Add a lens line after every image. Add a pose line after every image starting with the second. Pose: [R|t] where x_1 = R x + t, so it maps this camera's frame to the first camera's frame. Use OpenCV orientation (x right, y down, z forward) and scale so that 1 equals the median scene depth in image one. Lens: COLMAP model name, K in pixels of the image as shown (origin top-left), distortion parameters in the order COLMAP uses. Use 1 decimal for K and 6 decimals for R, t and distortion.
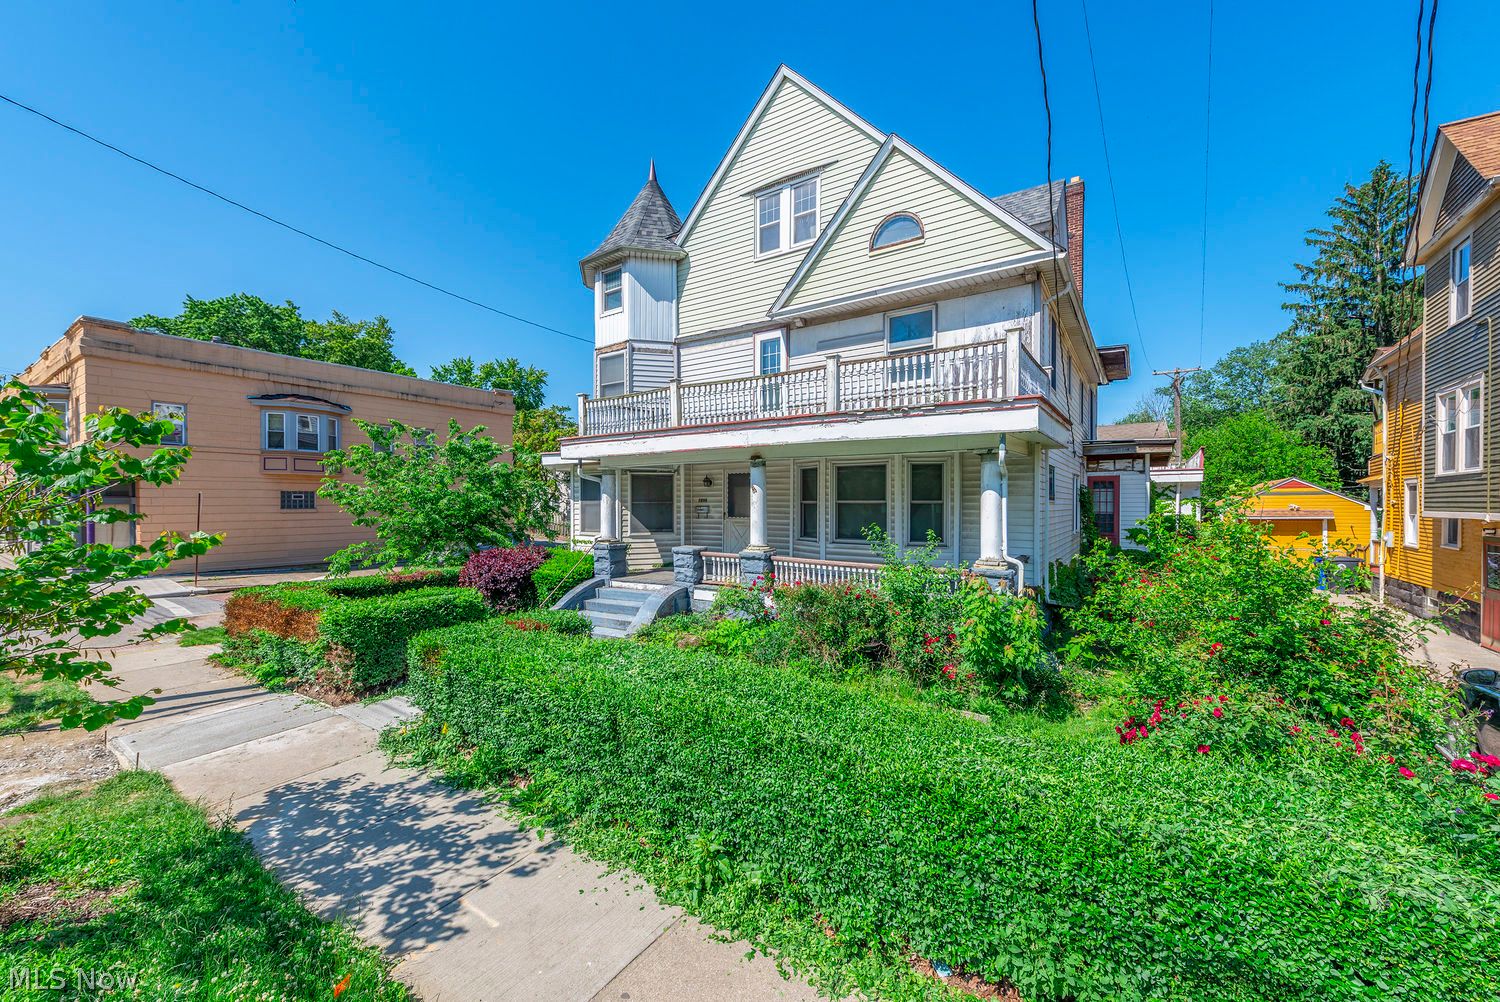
lens RADIAL K [[588.0, 0, 750.0], [0, 588.0, 501.0], [0, 0, 1]] dist [0.008894, -0.000383]
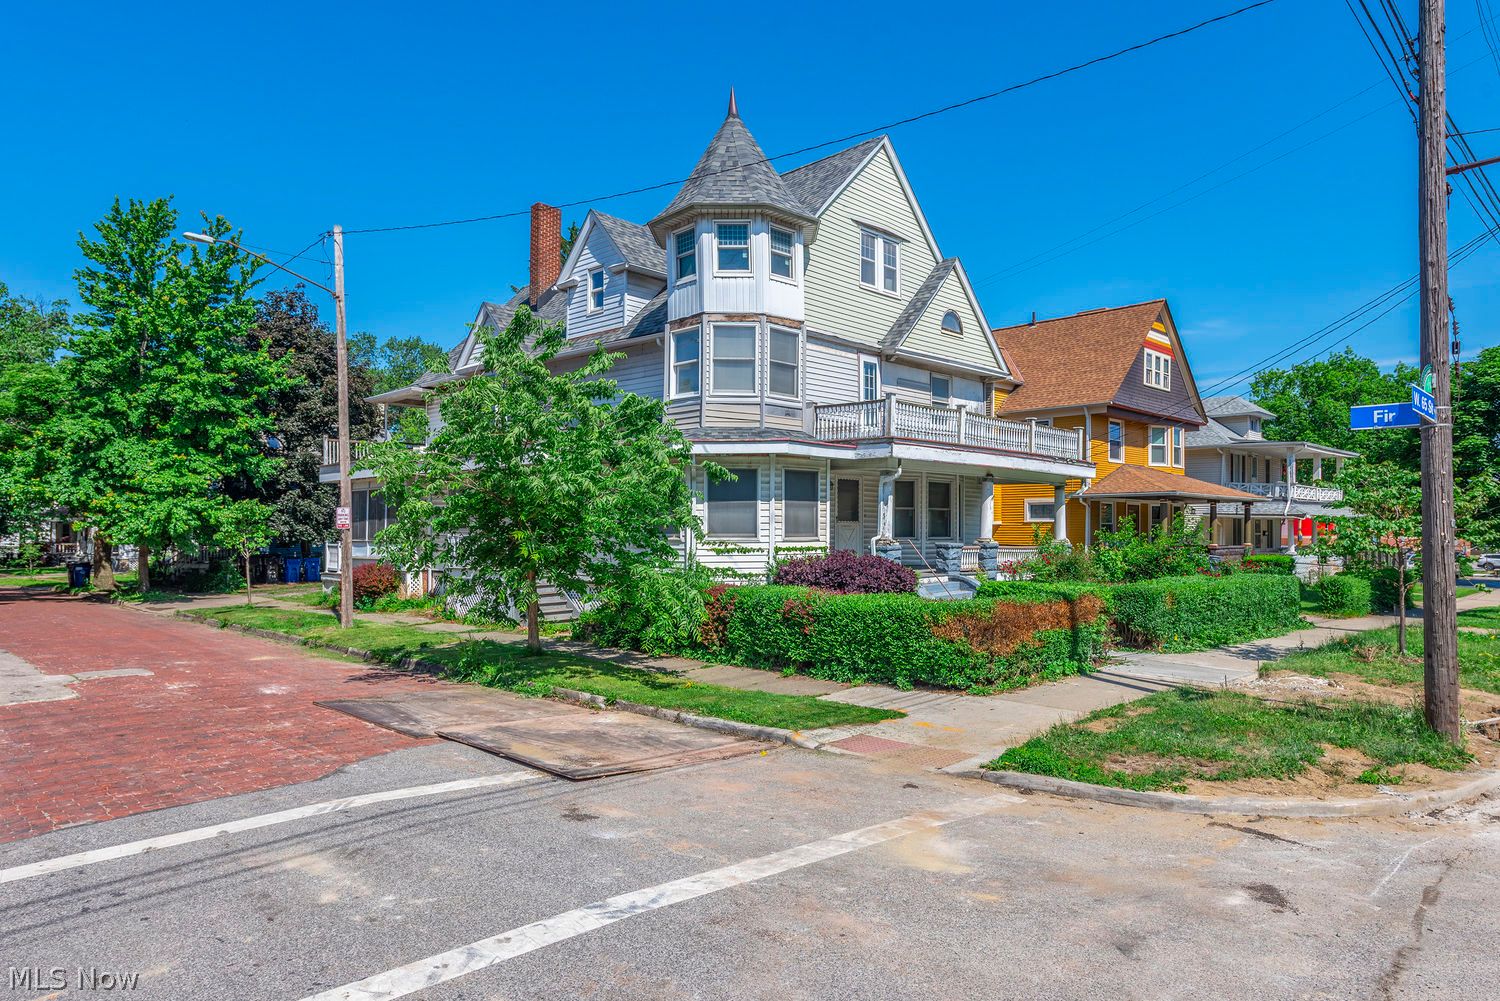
lens RADIAL K [[938.6, 0, 805.1], [0, 938.6, 504.3], [0, 0, 1]] dist [0.041091, 0.000590]
pose [[0.148242, 0.032368, 0.988421, -1.795174], [-0.004201, 0.999476, -0.032099, 0.054523], [-0.988942, 0.000606, 0.148300, 0.880944]]
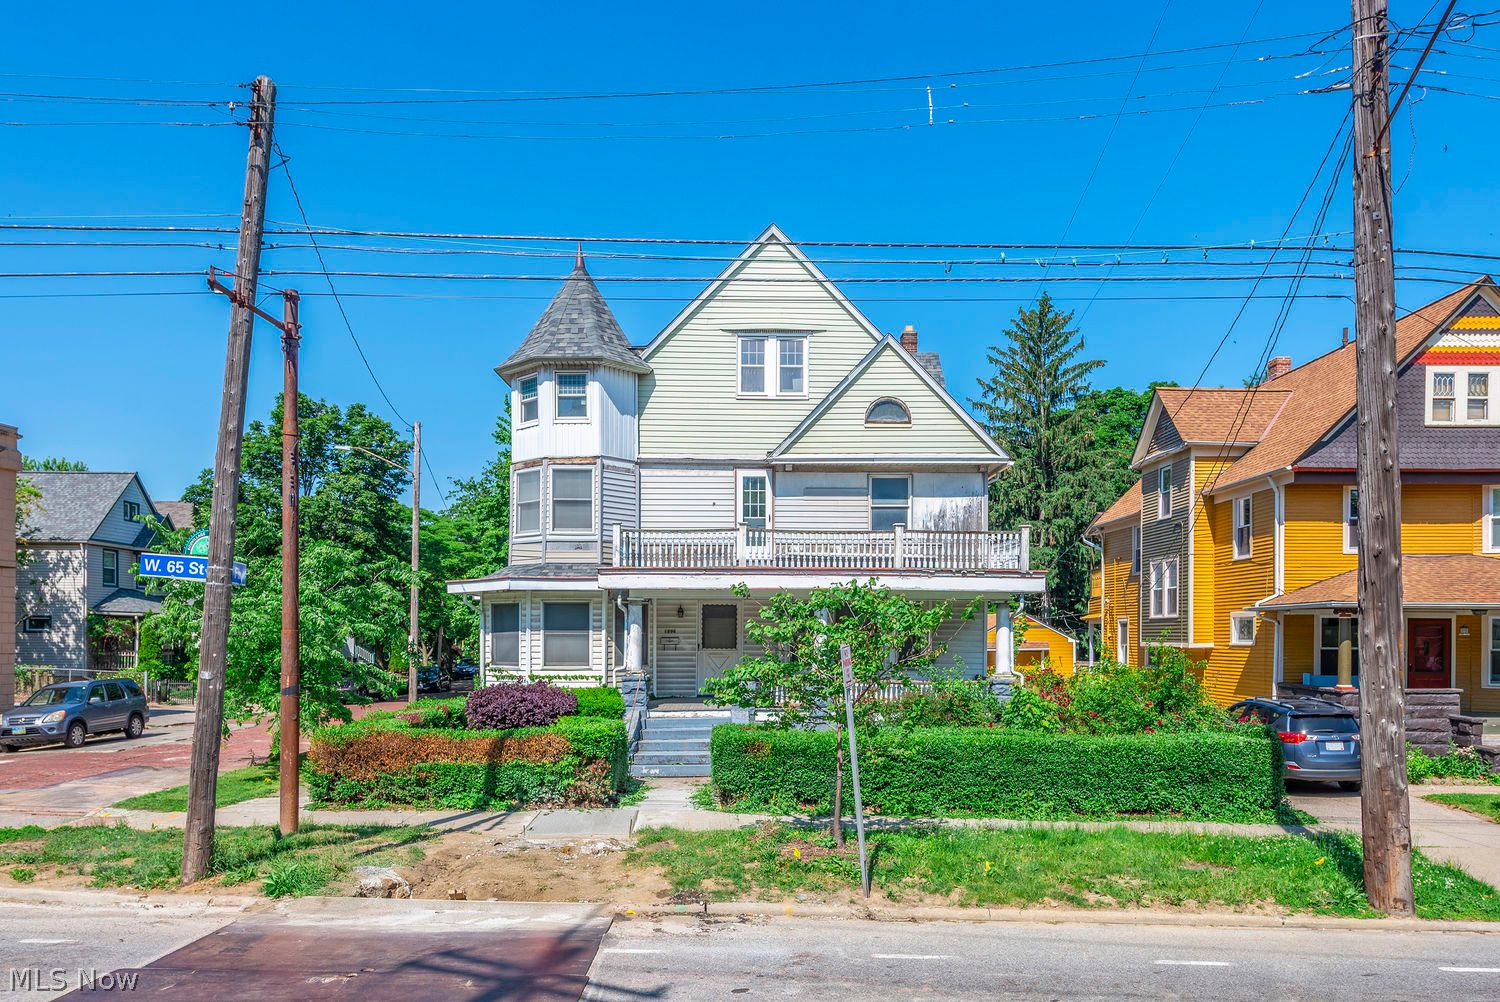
lens RADIAL K [[1076.4, 0, 749.5], [0, 1076.4, 607.7], [0, 0, 1]] dist [0.040079, 0.000987]
pose [[0.819206, 0.018428, 0.573204, -1.089550], [-0.006881, 0.999728, -0.022306, -0.001412], [-0.573459, 0.014328, 0.819109, -0.567829]]
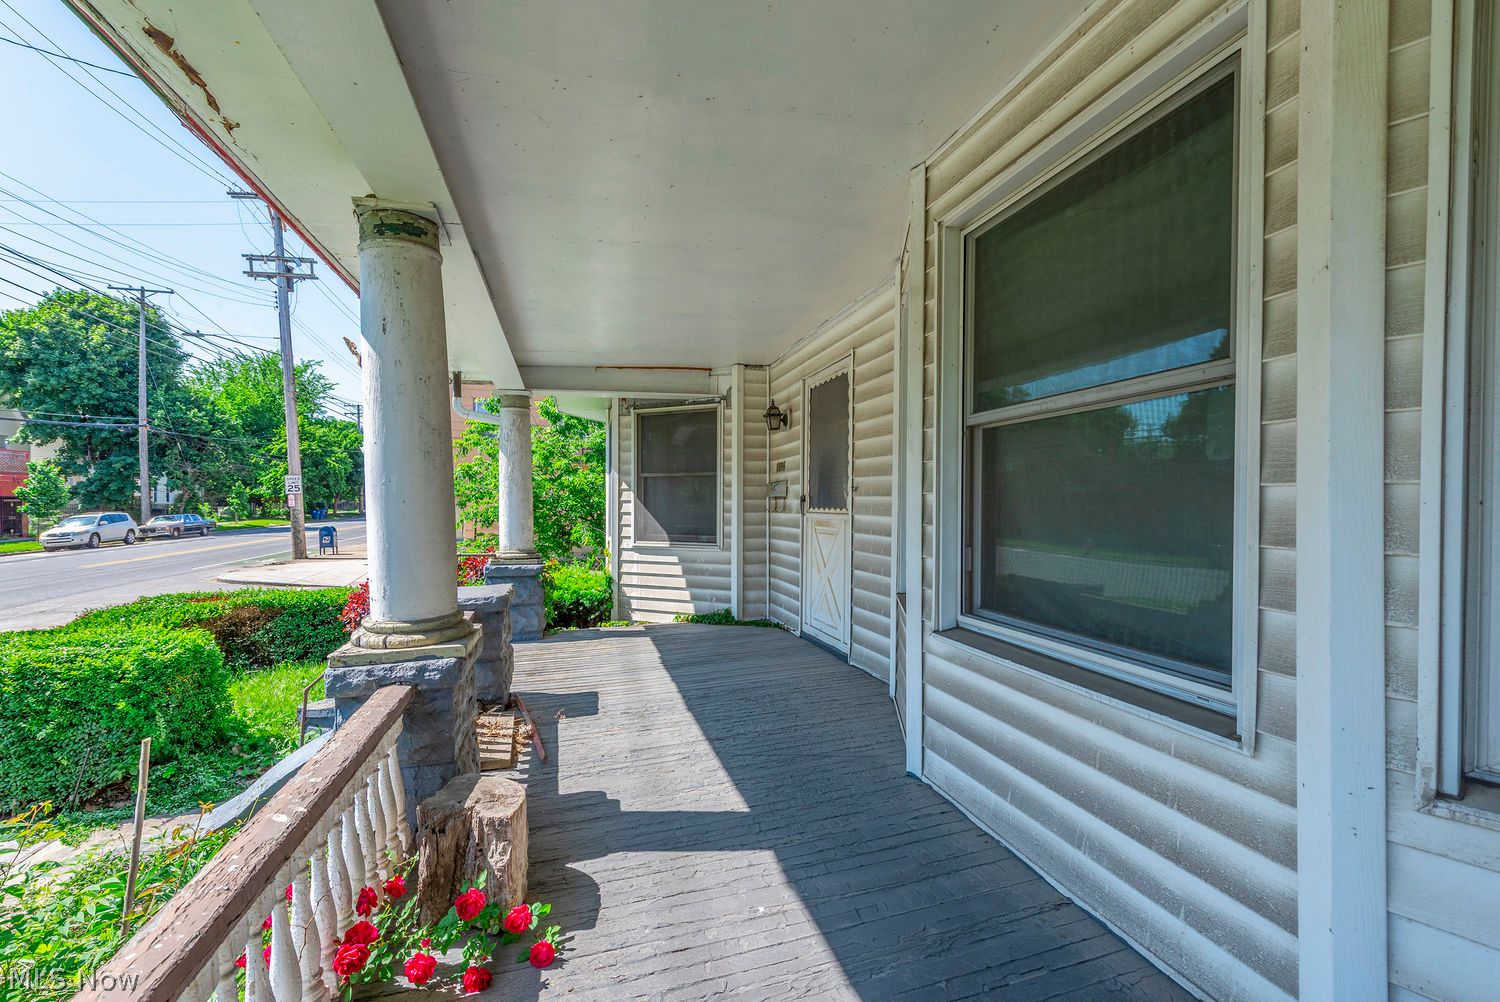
lens RADIAL K [[641.5, 0, 750.6], [0, 641.5, 508.9], [0, 0, 1]] dist [-0.000211, -0.000235]
pose [[0.759841, 0.007699, -0.650063, 0.212005], [-0.001264, 0.999945, 0.010365, 0.025485], [0.650107, -0.007054, 0.759810, 0.727769]]
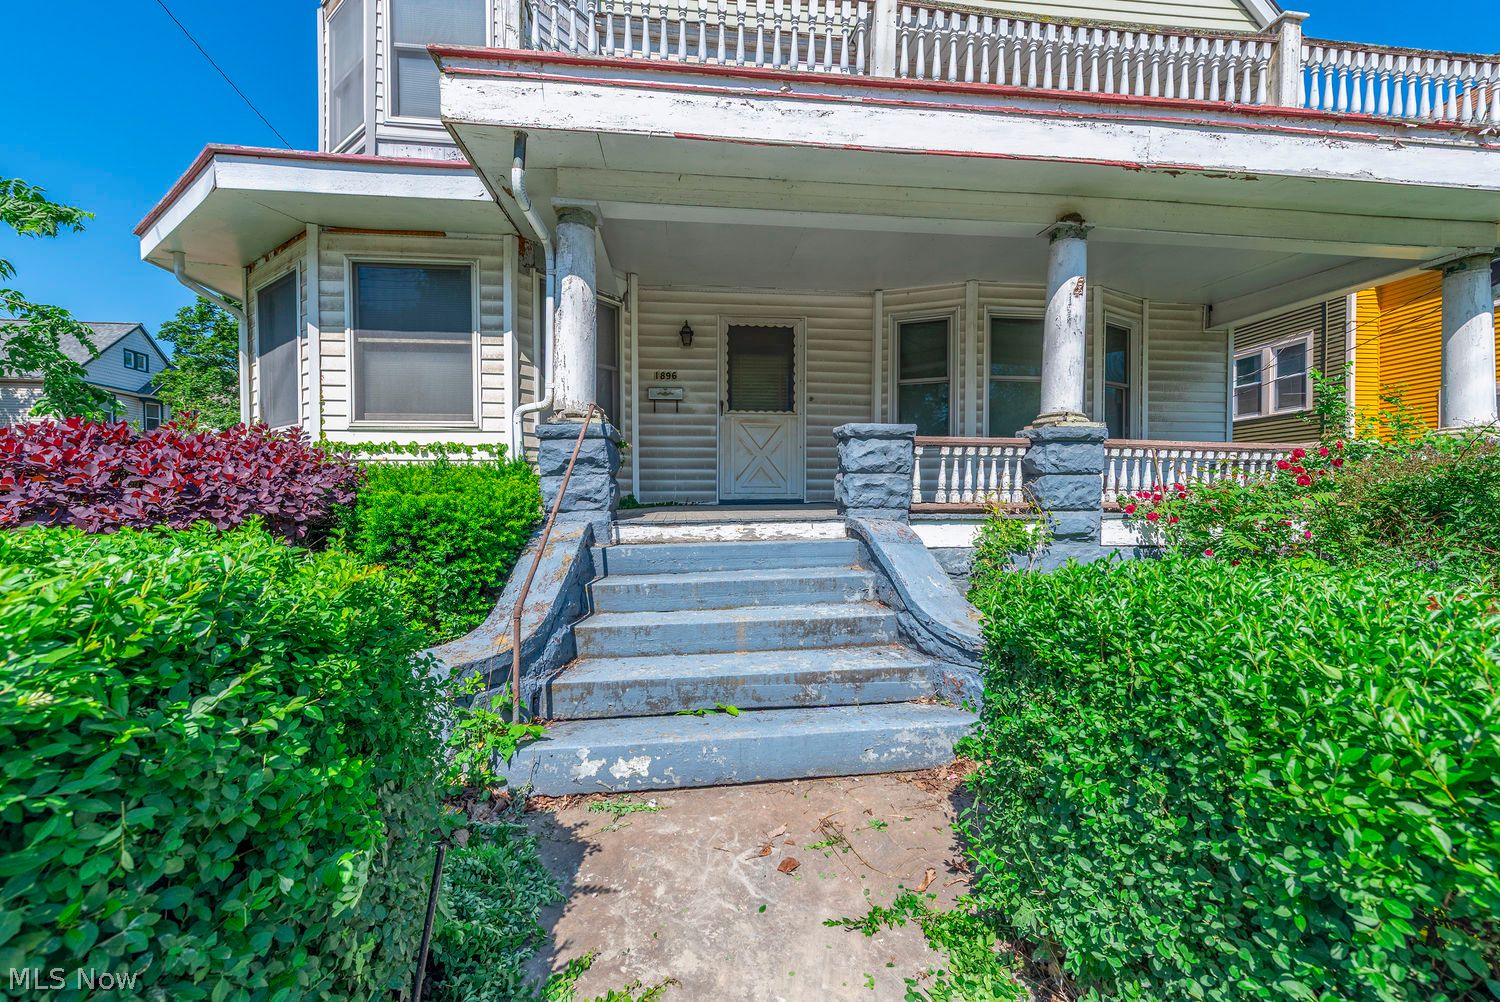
lens RADIAL K [[588.0, 0, 750.0], [0, 588.0, 501.0], [0, 0, 1]] dist [0.008894, -0.000383]
pose [[0.760014, 0.000552, 0.649906, -0.381736], [-0.000599, 1.000000, -0.000148, 0.114458], [-0.649906, -0.000277, 0.760014, 0.649926]]
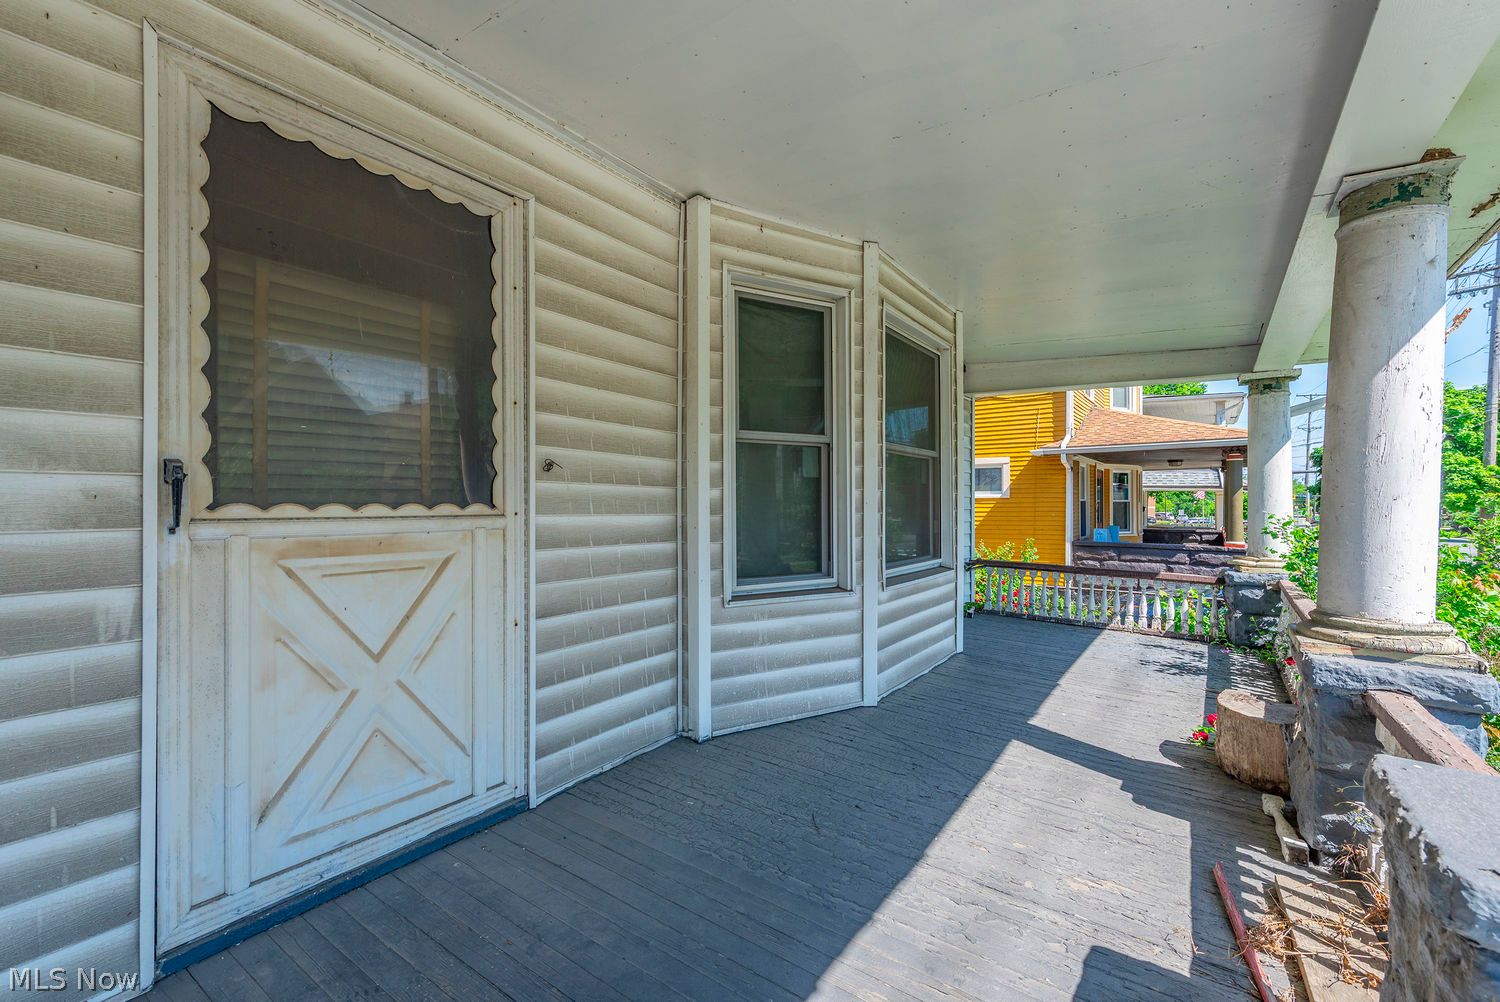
lens RADIAL K [[641.5, 0, 750.6], [0, 641.5, 508.9], [0, 0, 1]] dist [-0.000211, -0.000235]
pose [[0.022124, -0.004753, 0.999744, -0.164738], [0.002272, 0.999986, 0.004704, 0.029589], [-0.999753, 0.002168, 0.022135, 0.971923]]
